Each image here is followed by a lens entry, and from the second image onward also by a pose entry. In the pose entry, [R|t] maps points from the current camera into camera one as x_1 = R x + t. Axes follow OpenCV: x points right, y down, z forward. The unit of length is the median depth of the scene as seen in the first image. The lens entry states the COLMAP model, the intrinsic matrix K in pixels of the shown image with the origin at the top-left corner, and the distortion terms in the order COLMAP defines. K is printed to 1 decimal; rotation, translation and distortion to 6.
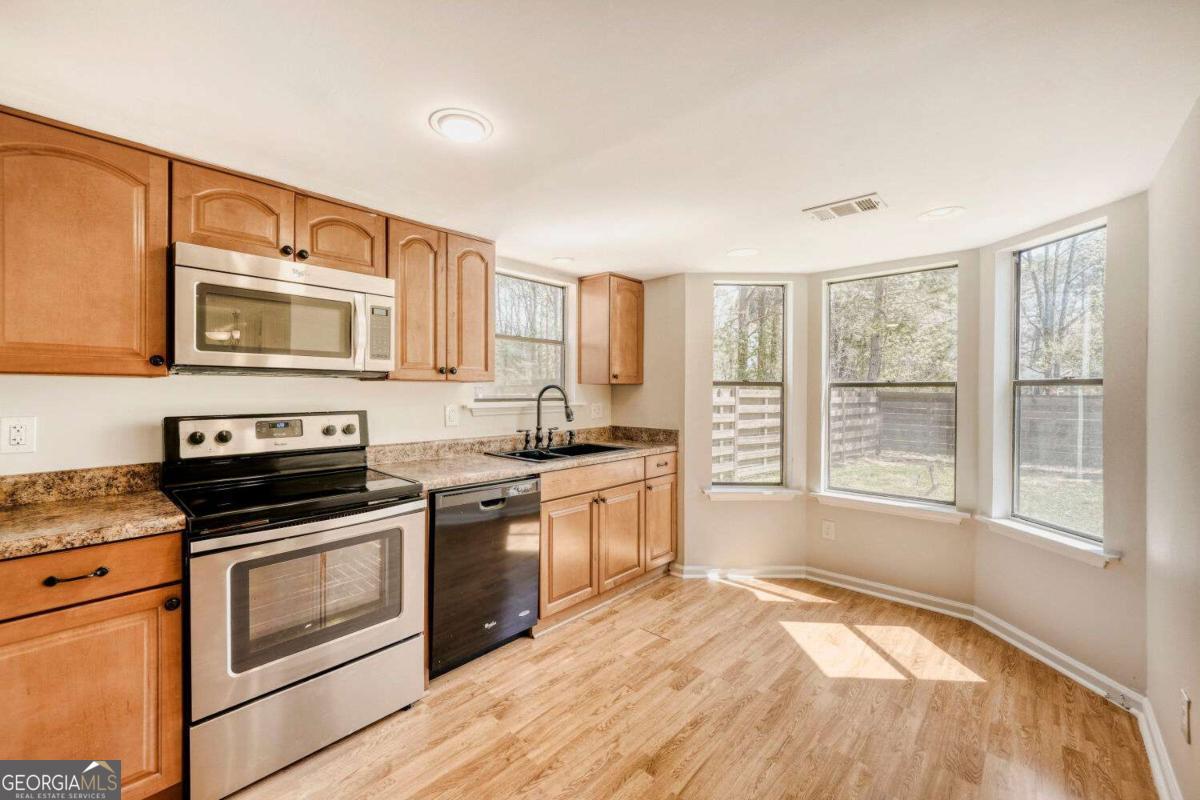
lens RADIAL K [[485.0, 0, 594.7], [0, 485.0, 388.9], [0, 0, 1]] dist [-0.001741, 0.000173]
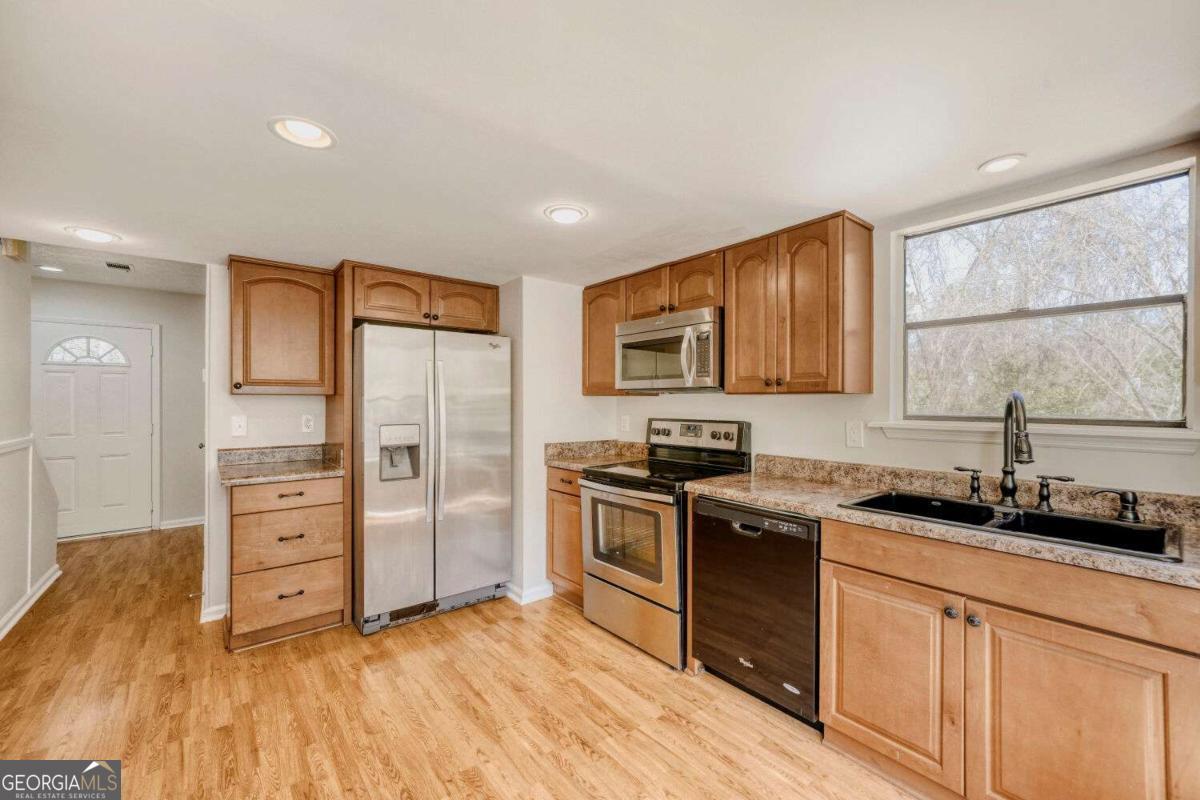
lens RADIAL K [[487.9, 0, 600.0], [0, 487.9, 400.0], [0, 0, 1]] dist [0.001379, 0.000529]
pose [[-0.142538, -0.011767, -0.989719, 1.085489], [-0.004487, 0.999927, -0.011243, 0.015110], [0.989779, 0.002838, -0.142580, 1.285502]]
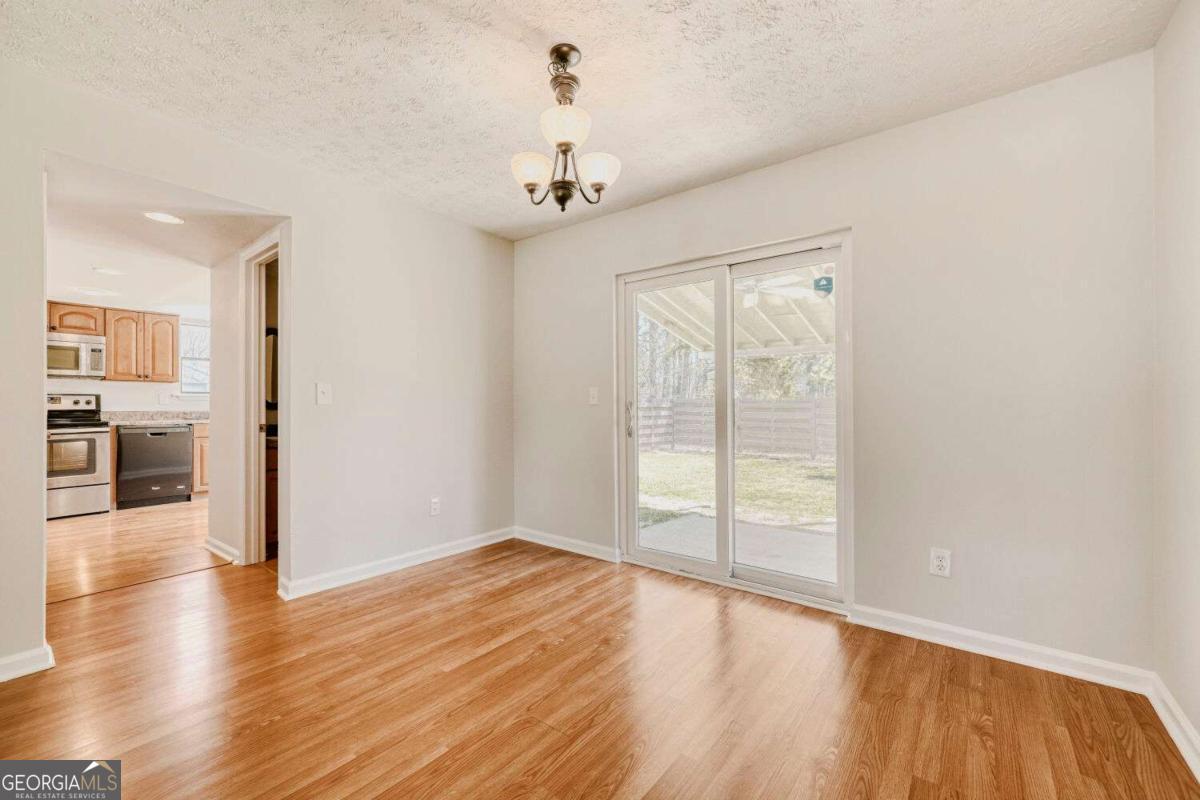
lens RADIAL K [[481.8, 0, 591.2], [0, 481.8, 402.2], [0, 0, 1]] dist [0.001353, 0.000758]
pose [[0.998090, -0.006692, 0.061418, 2.515099], [0.006974, 0.999966, -0.004377, 0.164816], [-0.061387, 0.004797, 0.998103, -2.062694]]
